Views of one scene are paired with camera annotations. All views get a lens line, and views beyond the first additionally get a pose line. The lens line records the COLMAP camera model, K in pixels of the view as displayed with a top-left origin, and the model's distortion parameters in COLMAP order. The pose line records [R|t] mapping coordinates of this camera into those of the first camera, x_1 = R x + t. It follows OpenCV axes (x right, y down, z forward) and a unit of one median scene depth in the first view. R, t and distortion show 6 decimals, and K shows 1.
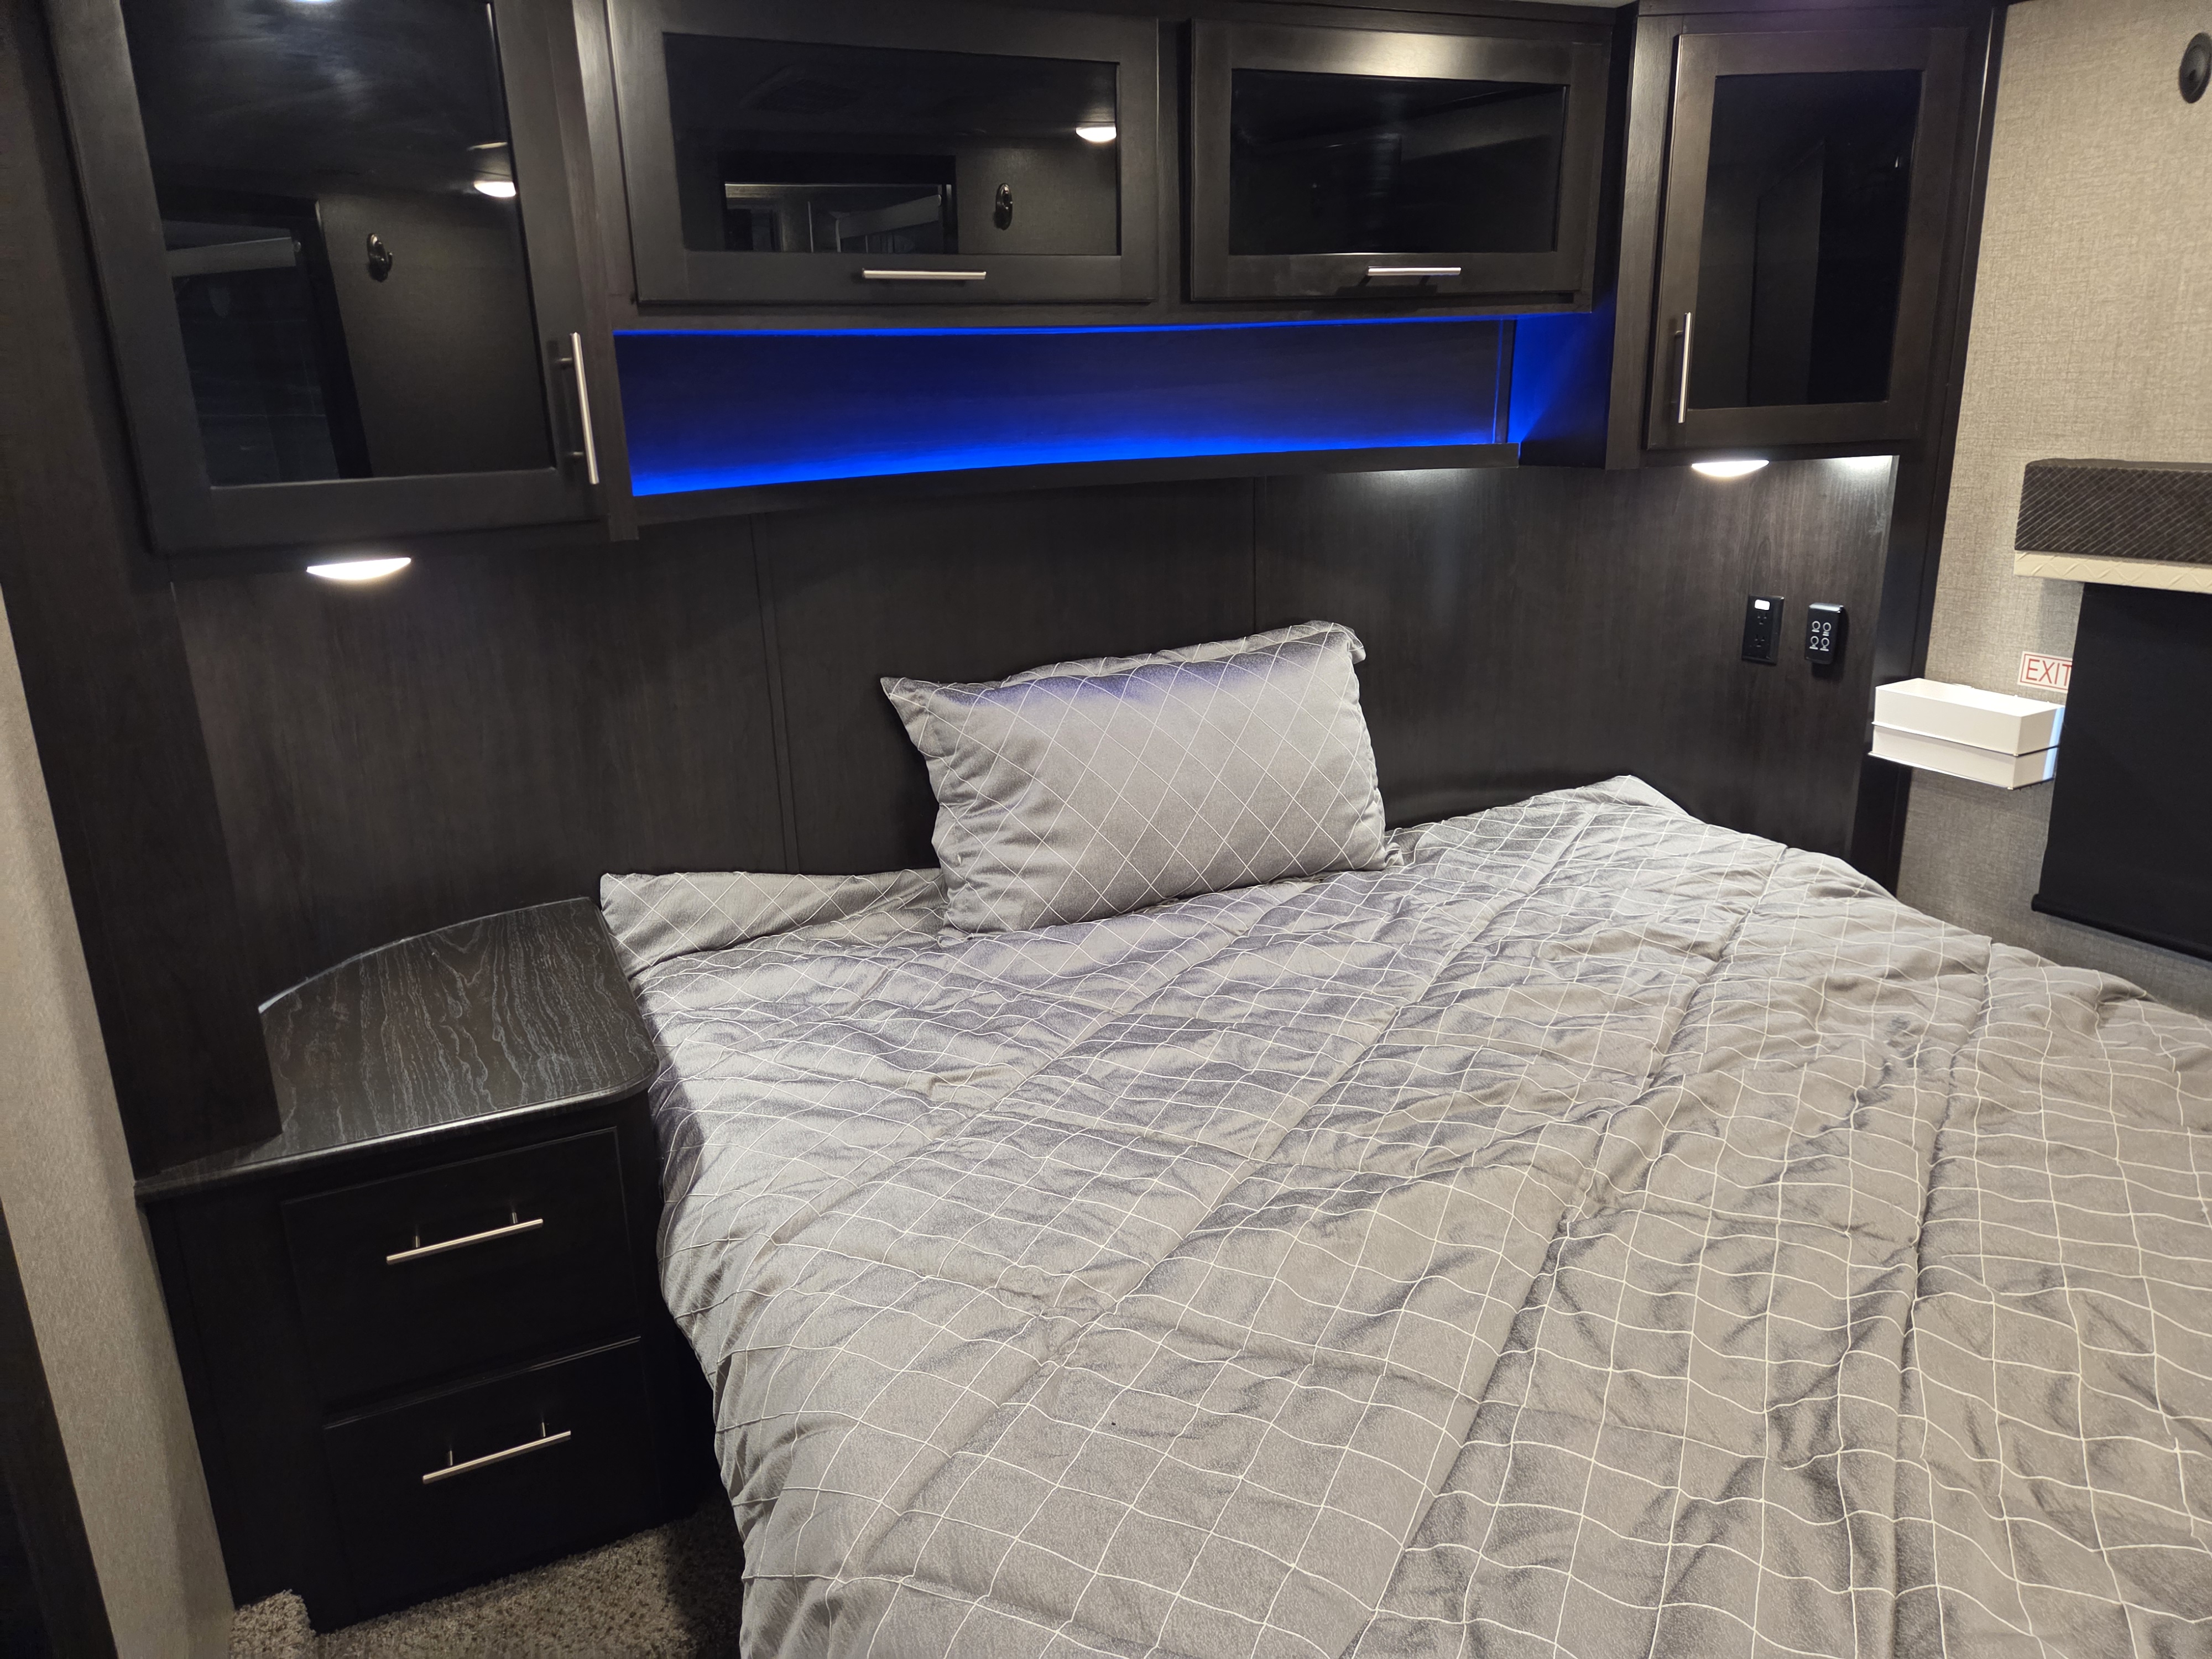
lens RADIAL K [[1484.8, 0, 1108.7], [0, 1484.8, 829.9], [0, 0, 1]] dist [0.061997, -0.052369]
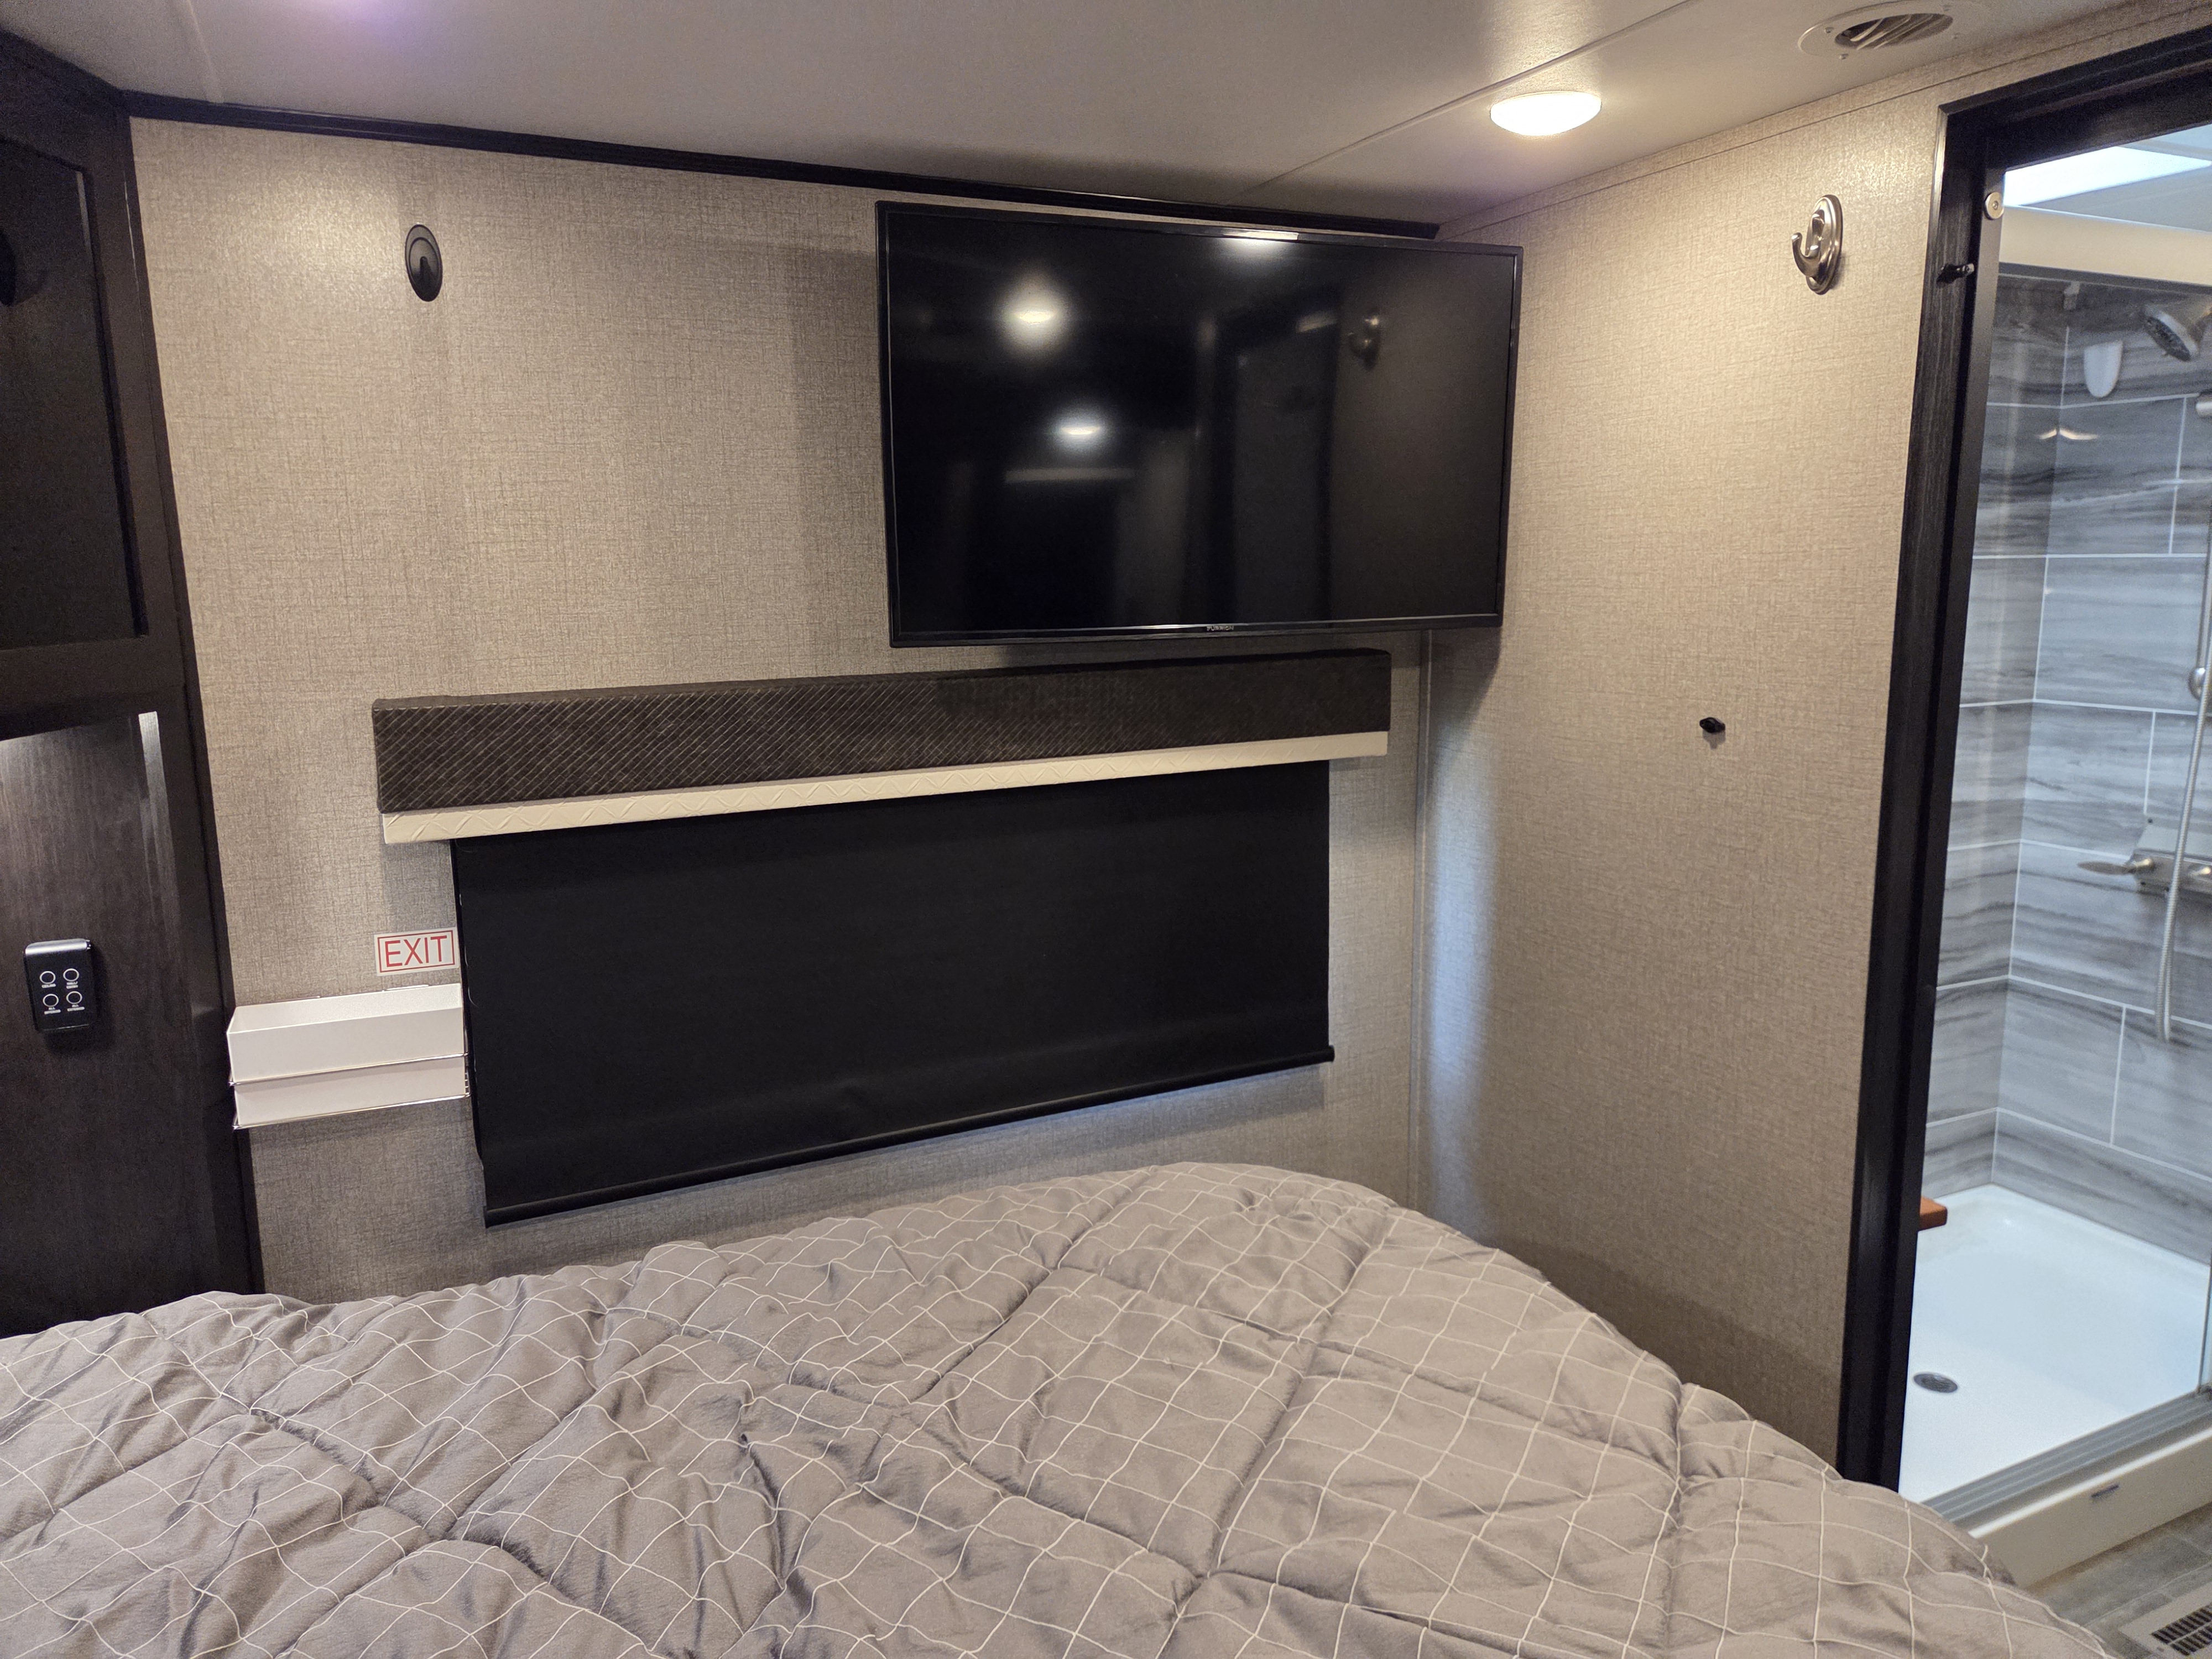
lens RADIAL K [[1484.8, 0, 1103.9], [0, 1484.8, 810.7], [0, 0, 1]] dist [0.061997, -0.052369]
pose [[0.029046, -0.141807, 0.989468, -0.159111], [0.300706, 0.945271, 0.126646, -0.167602], [-0.953274, 0.293860, 0.070099, 0.566811]]
